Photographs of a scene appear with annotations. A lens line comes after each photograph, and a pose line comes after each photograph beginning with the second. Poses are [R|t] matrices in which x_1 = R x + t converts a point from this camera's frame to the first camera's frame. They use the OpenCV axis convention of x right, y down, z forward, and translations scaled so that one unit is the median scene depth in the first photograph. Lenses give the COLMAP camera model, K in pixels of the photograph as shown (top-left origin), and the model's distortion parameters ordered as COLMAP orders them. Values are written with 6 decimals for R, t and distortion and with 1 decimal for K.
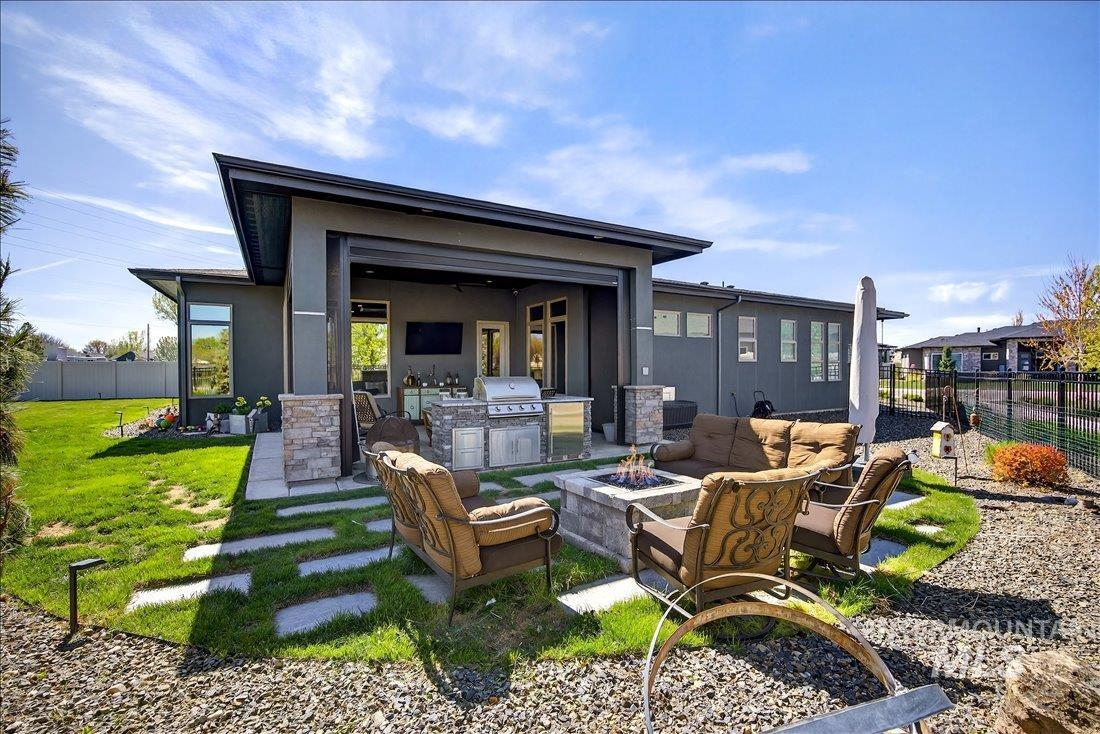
lens RADIAL K [[489.7, 0, 553.9], [0, 489.7, 372.6], [0, 0, 1]] dist [-0.008816, 0.002693]
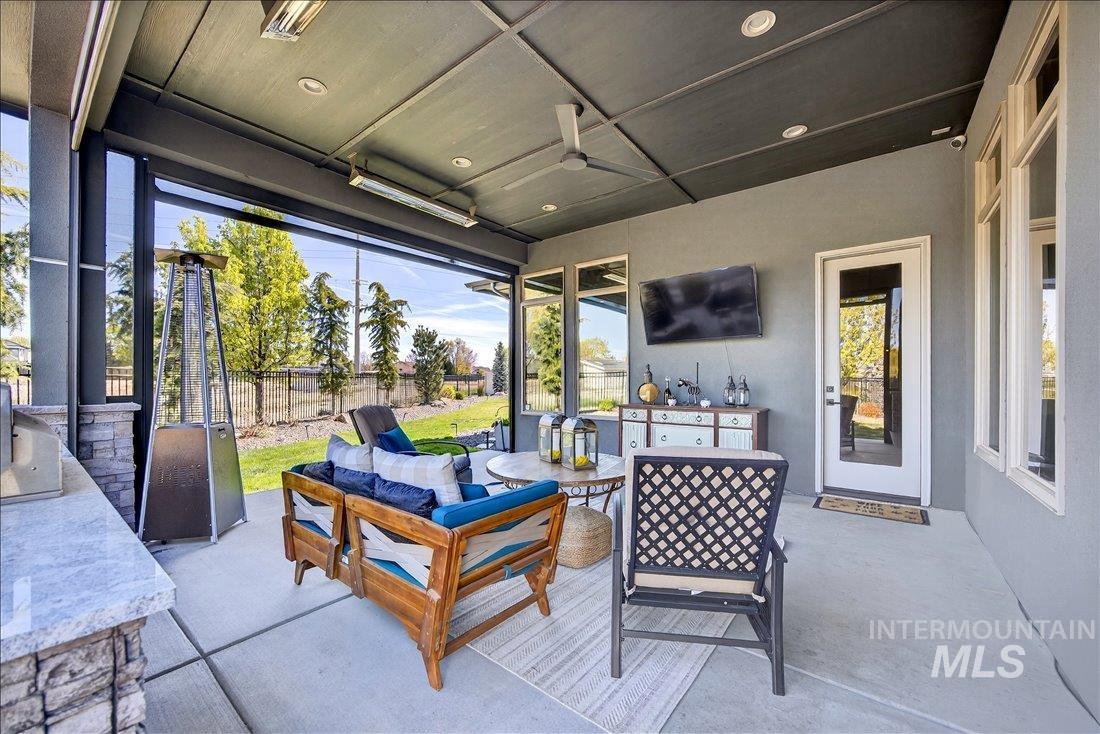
lens RADIAL K [[425.6, 0, 542.3], [0, 425.6, 377.3], [0, 0, 1]] dist [-0.012560, 0.002912]
pose [[0.382510, 0.001487, -0.923950, 0.163017], [-0.011964, 0.999923, -0.003343, 0.006010], [0.923874, 0.012333, 0.382498, 1.163013]]
